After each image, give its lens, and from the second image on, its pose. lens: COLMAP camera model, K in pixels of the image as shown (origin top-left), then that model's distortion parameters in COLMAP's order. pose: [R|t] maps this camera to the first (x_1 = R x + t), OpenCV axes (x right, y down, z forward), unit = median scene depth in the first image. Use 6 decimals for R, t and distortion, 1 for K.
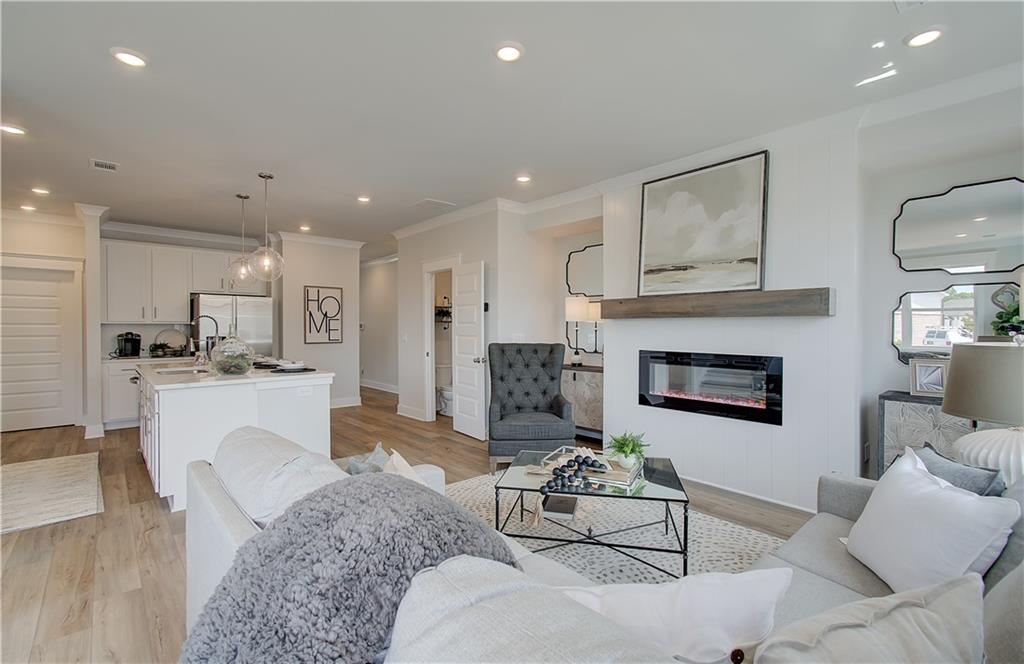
lens RADIAL K [[449.1, 0, 515.5], [0, 449.1, 332.3], [0, 0, 1]] dist [-0.001029, 0.000680]
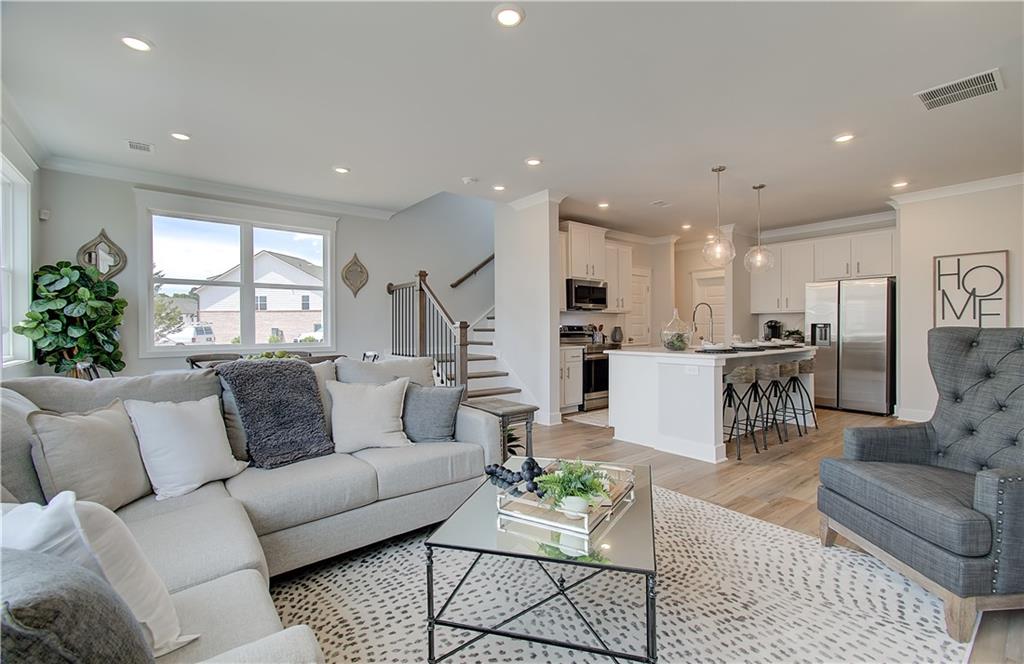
lens RADIAL K [[449.1, 0, 518.7], [0, 449.1, 330.3], [0, 0, 1]] dist [-0.001029, 0.000680]
pose [[-0.070278, 0.006876, -0.997504, 0.368624], [-0.008311, 0.999938, 0.007478, 0.021933], [0.997493, 0.008815, -0.070216, 0.407345]]
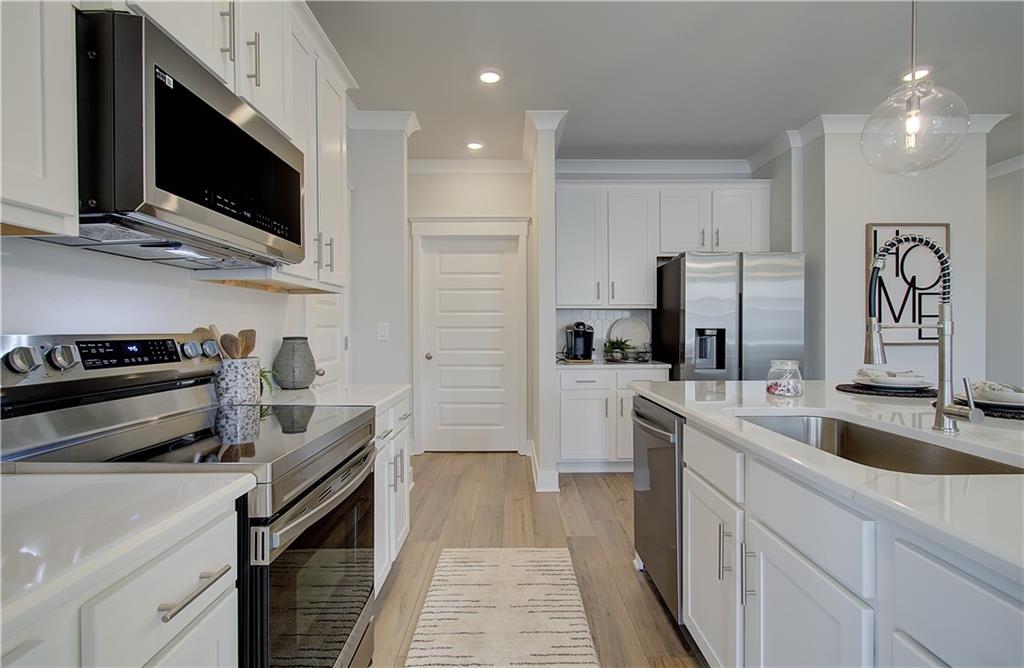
lens RADIAL K [[468.4, 0, 513.7], [0, 468.4, 330.0], [0, 0, 1]] dist [0.002115, 0.000663]
pose [[0.739461, -0.001762, -0.673197, -0.465540], [-0.003681, 0.999971, -0.006661, 0.015542], [0.673189, 0.007403, 0.739433, 0.425776]]
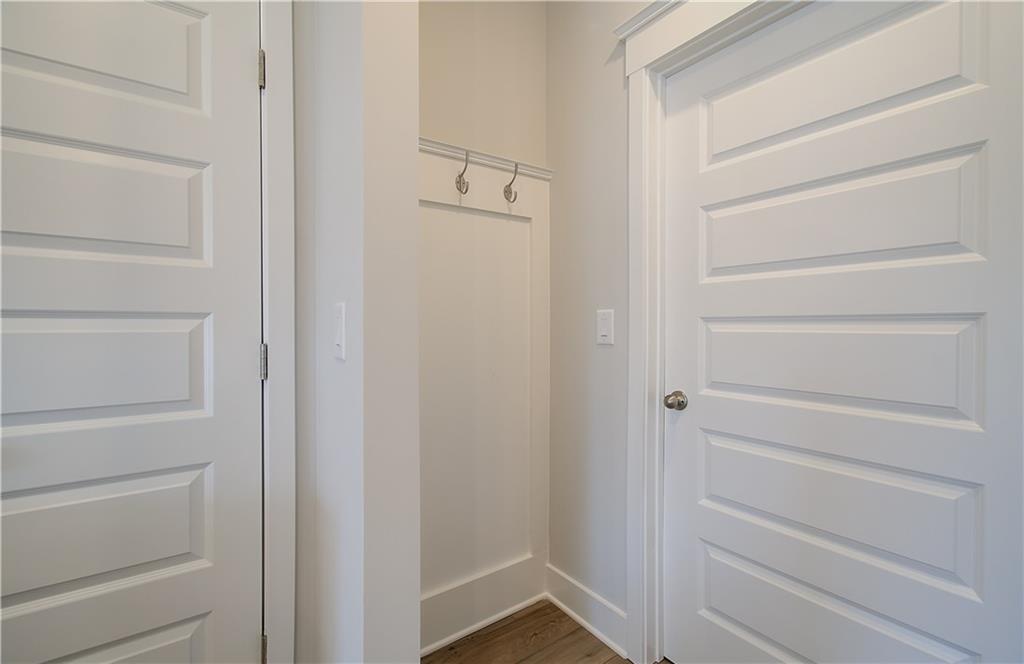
lens RADIAL K [[449.1, 0, 512.7], [0, 449.1, 327.5], [0, 0, 1]] dist [-0.001029, 0.000680]
pose [[-0.122926, 0.004873, -0.992404, -0.790487], [-0.009565, 0.999936, 0.006095, 0.010740], [0.992370, 0.010242, -0.122872, 0.810913]]
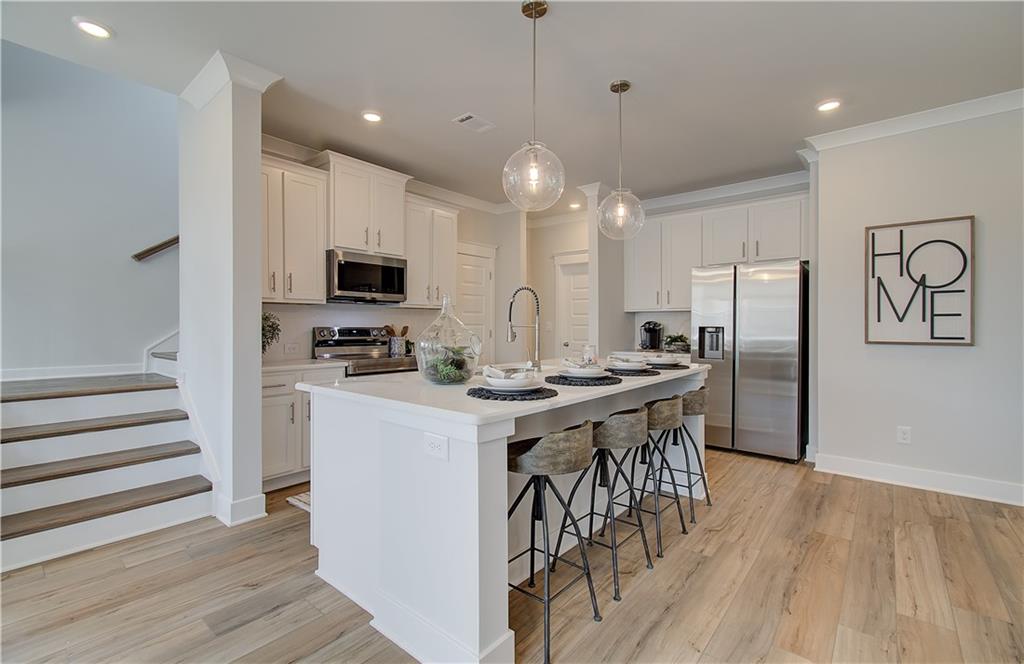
lens RADIAL K [[449.1, 0, 518.4], [0, 449.1, 329.8], [0, 0, 1]] dist [-0.001029, 0.000680]
pose [[0.133734, 0.008157, -0.990984, -0.029944], [-0.012034, 0.999906, 0.006607, 0.012964], [0.990944, 0.011042, 0.133820, 0.620614]]
